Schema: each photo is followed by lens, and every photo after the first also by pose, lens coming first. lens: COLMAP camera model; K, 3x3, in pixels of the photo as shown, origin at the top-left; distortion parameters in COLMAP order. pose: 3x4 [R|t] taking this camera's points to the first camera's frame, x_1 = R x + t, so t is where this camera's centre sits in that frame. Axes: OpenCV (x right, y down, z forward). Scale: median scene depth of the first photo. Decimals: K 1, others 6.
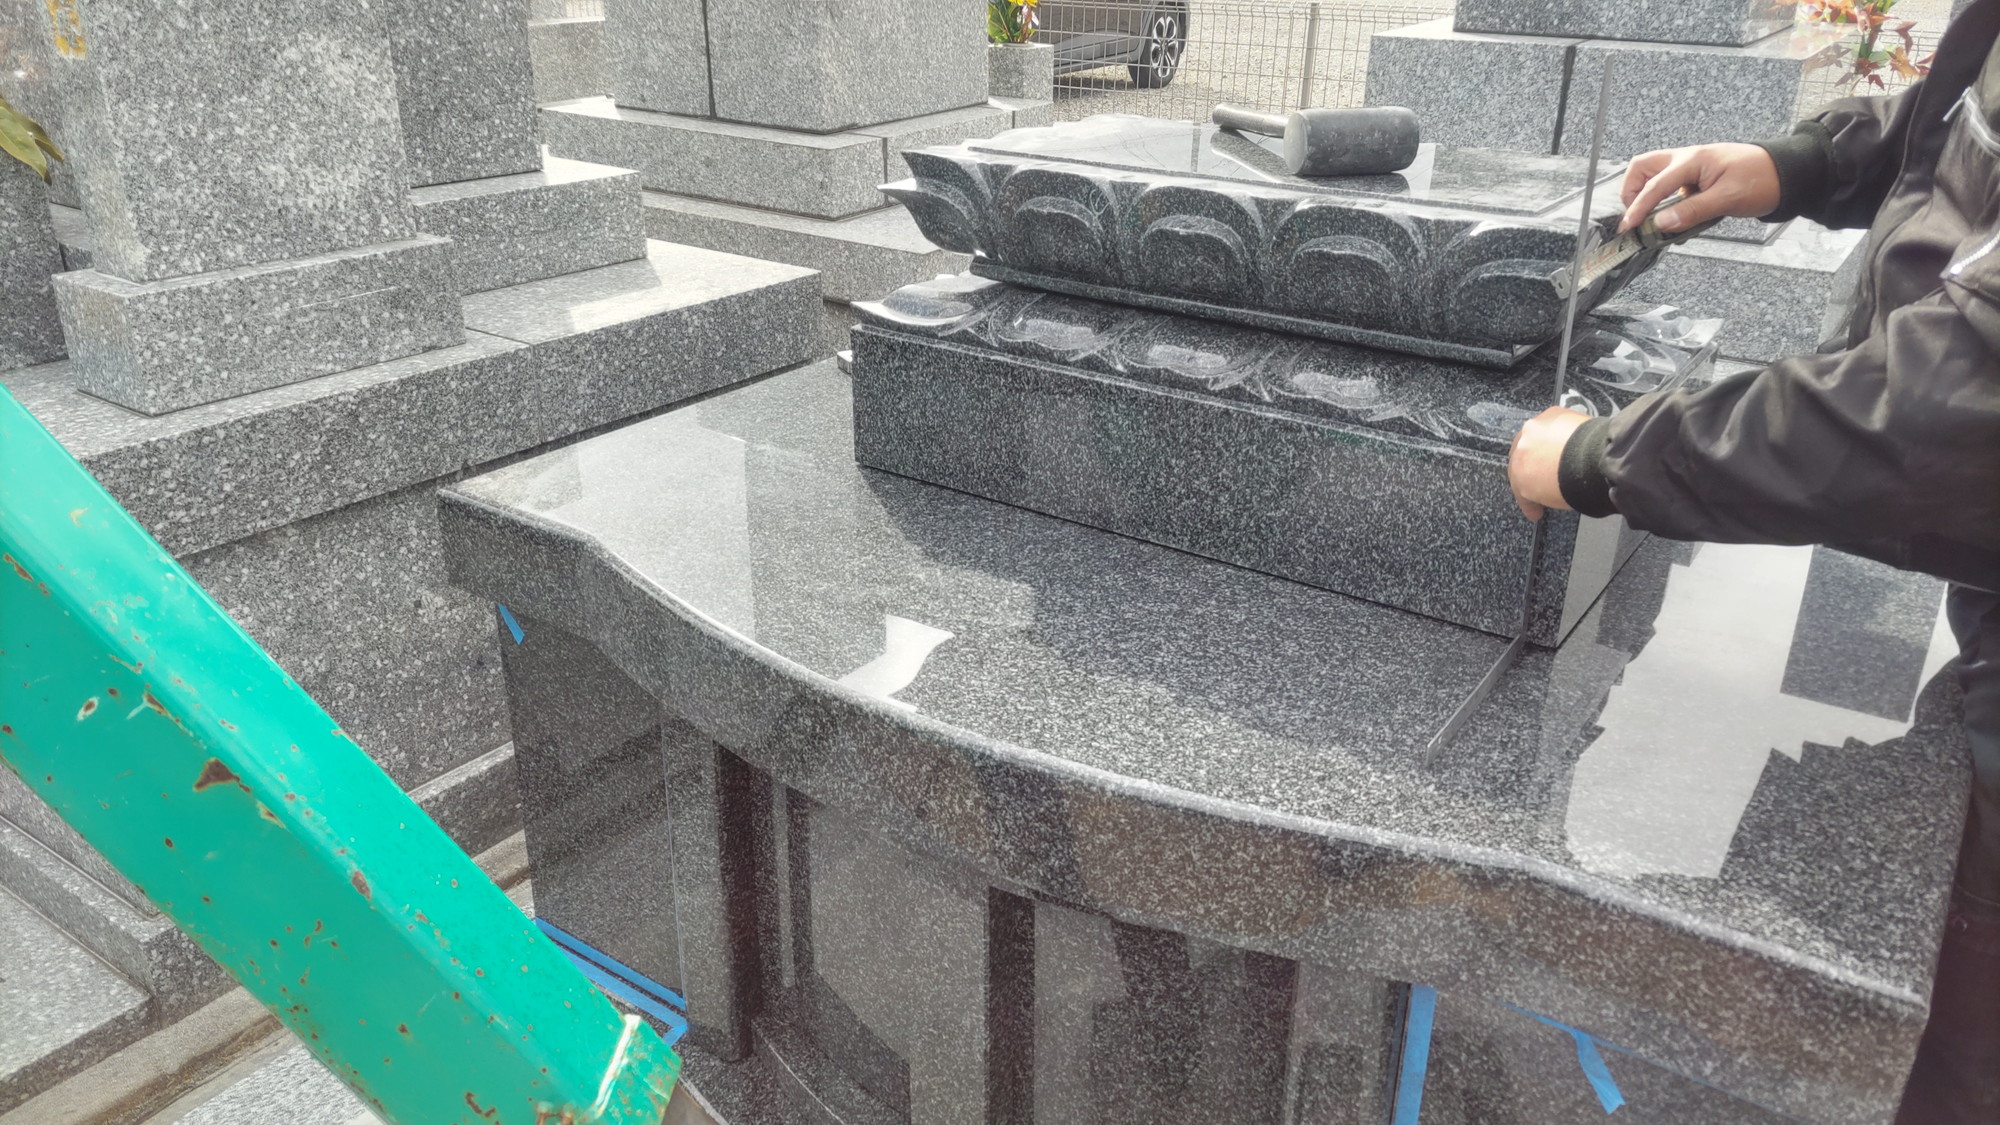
lens RADIAL K [[1492.2, 0, 1004.3], [0, 1492.2, 567.0], [0, 0, 1]] dist [0.087229, -0.107426]
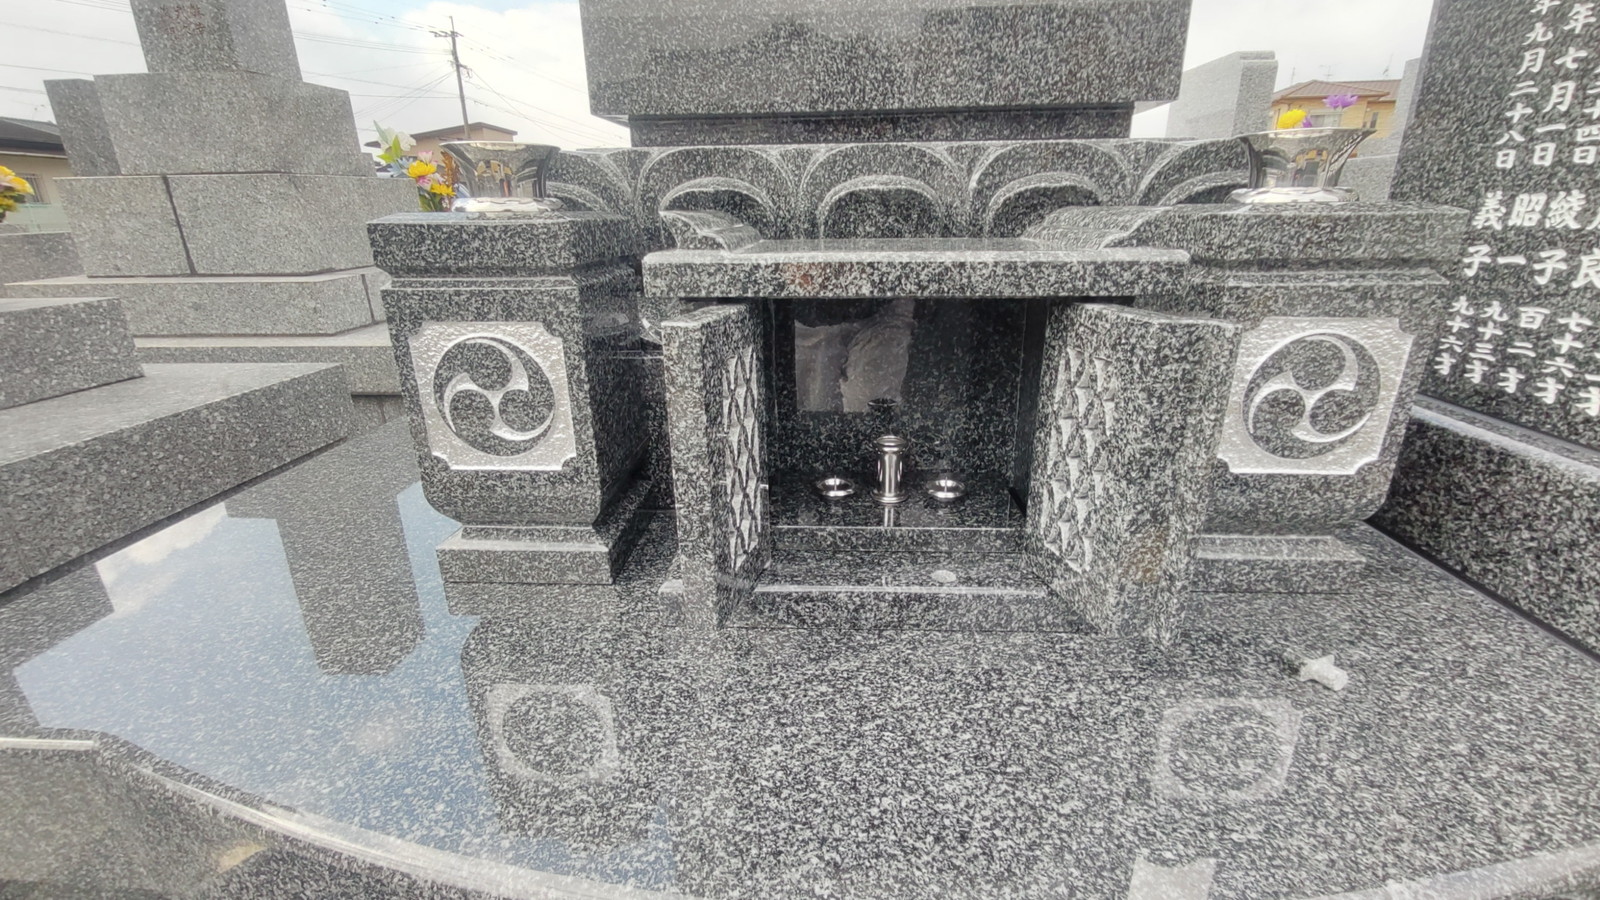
lens RADIAL K [[680.3, 0, 807.2], [0, 680.3, 442.3], [0, 0, 1]] dist [0.008443, -0.007012]
pose [[0.846539, -0.195757, 0.495025, -0.122661], [0.238460, 0.970859, -0.023864, -0.049234], [-0.475928, 0.138246, 0.868551, 0.501401]]
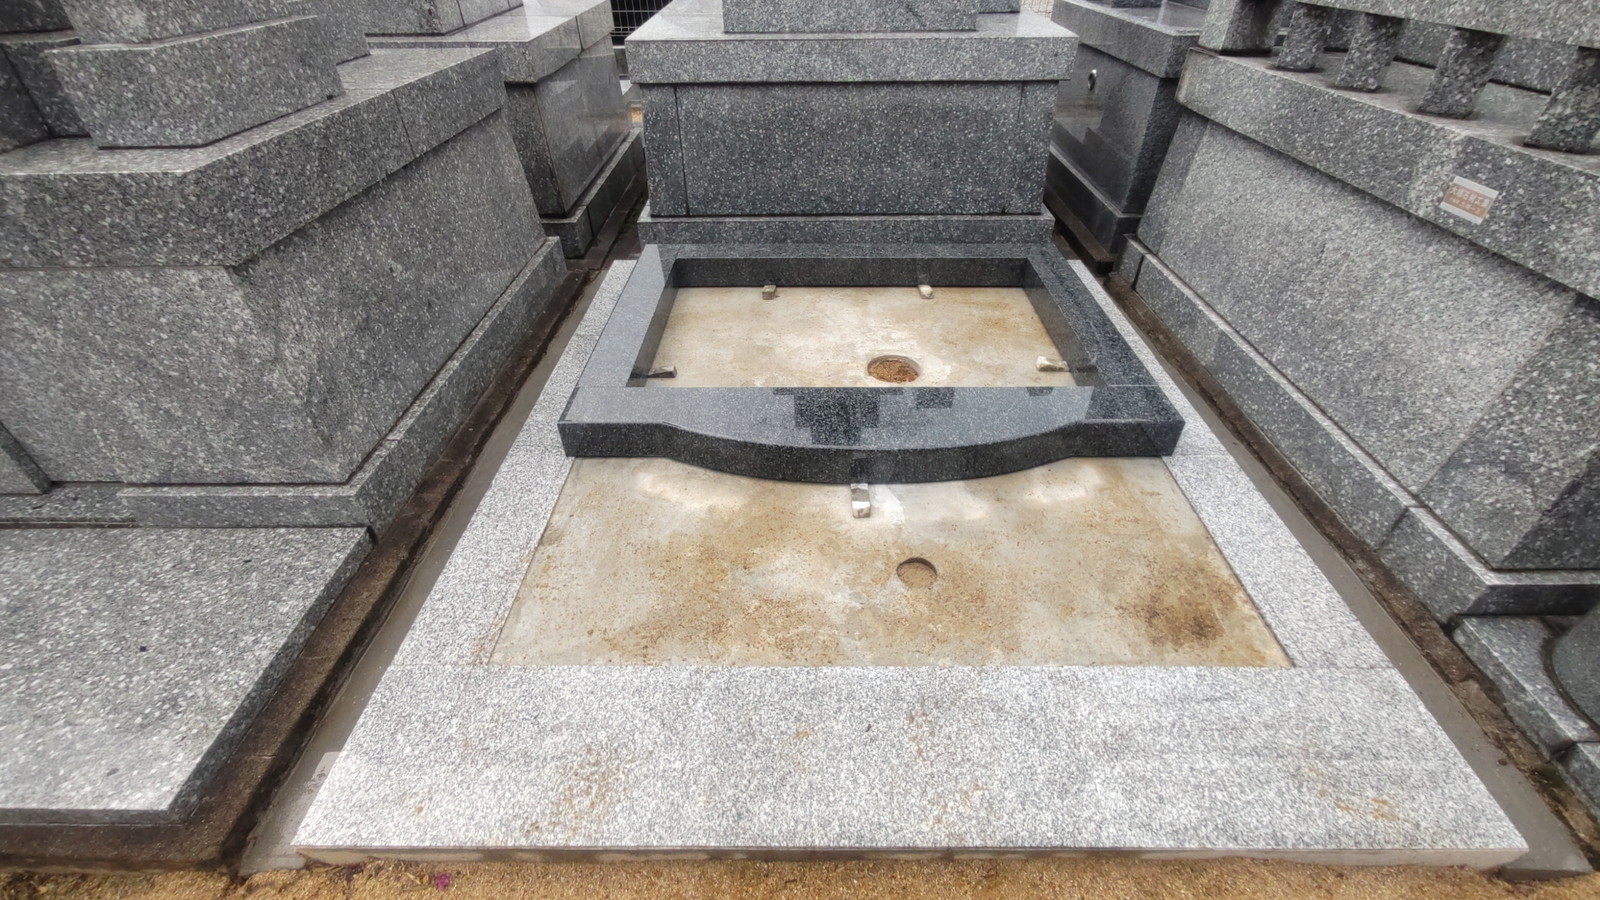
lens RADIAL K [[680.3, 0, 808.9], [0, 680.3, 441.1], [0, 0, 1]] dist [0.008443, -0.007012]
pose [[0.822388, -0.363260, 0.437858, -0.451382], [0.247935, 0.921528, 0.298854, 0.094966], [-0.512060, -0.137214, 0.847919, 0.146774]]
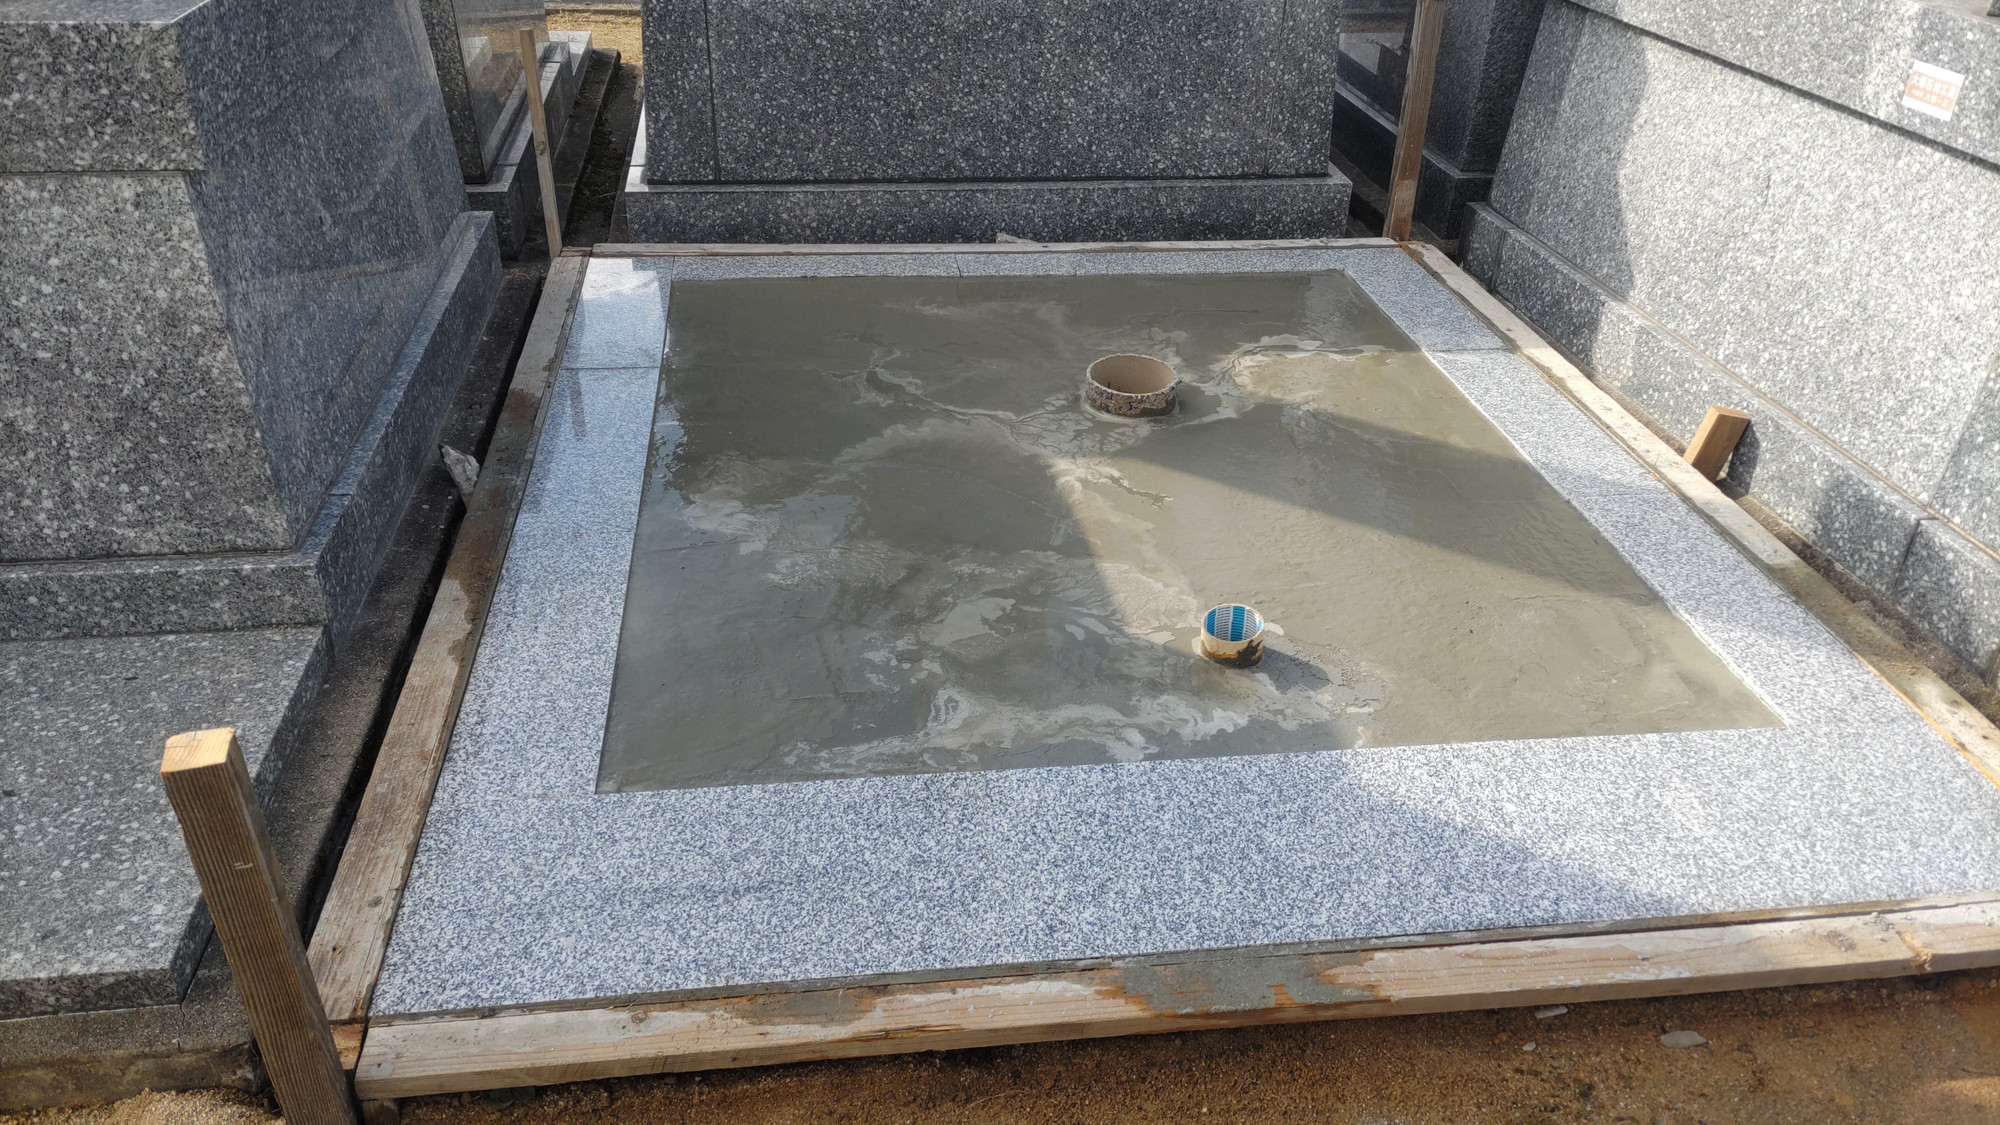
lens RADIAL K [[1492.2, 0, 1003.3], [0, 1492.2, 547.7], [0, 0, 1]] dist [0.087229, -0.107426]
pose [[0.735959, -0.331855, 0.590116, -0.779998], [0.257976, 0.943329, 0.208754, 0.144238], [-0.625950, -0.001399, 0.779862, -0.014452]]
